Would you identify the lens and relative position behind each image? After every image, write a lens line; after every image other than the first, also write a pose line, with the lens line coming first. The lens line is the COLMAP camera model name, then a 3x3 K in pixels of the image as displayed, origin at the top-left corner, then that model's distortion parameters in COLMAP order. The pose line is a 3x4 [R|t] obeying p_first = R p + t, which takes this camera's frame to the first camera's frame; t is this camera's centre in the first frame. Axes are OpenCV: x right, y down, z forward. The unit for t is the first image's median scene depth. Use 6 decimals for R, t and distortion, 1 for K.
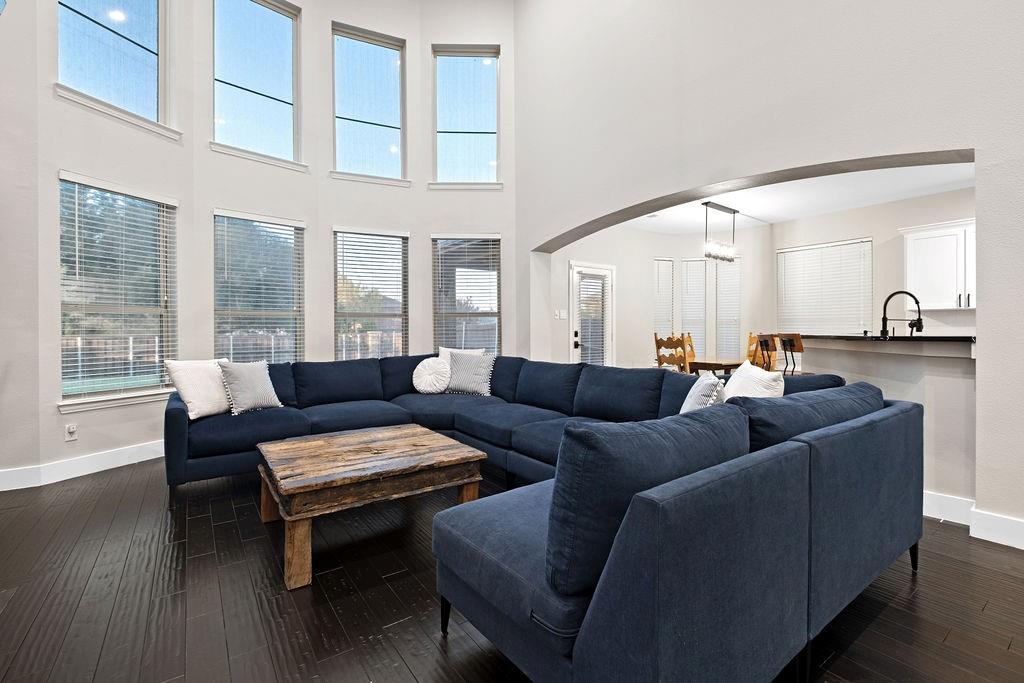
lens RADIAL K [[459.7, 0, 505.1], [0, 459.7, 338.1], [0, 0, 1]] dist [-0.002404, -0.000292]
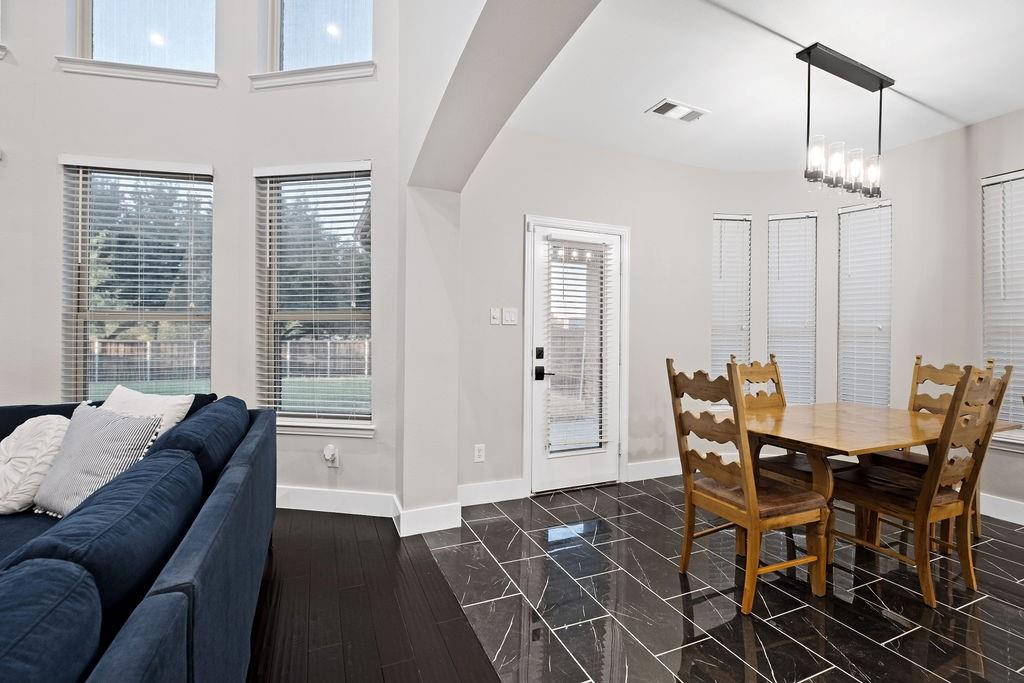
lens RADIAL K [[459.7, 0, 505.1], [0, 459.7, 338.1], [0, 0, 1]] dist [-0.002404, -0.000292]
pose [[0.979357, 0.009759, -0.201903, 0.235697], [-0.013140, 0.999795, -0.015409, -0.018878], [0.201711, 0.017744, 0.979284, 0.499452]]
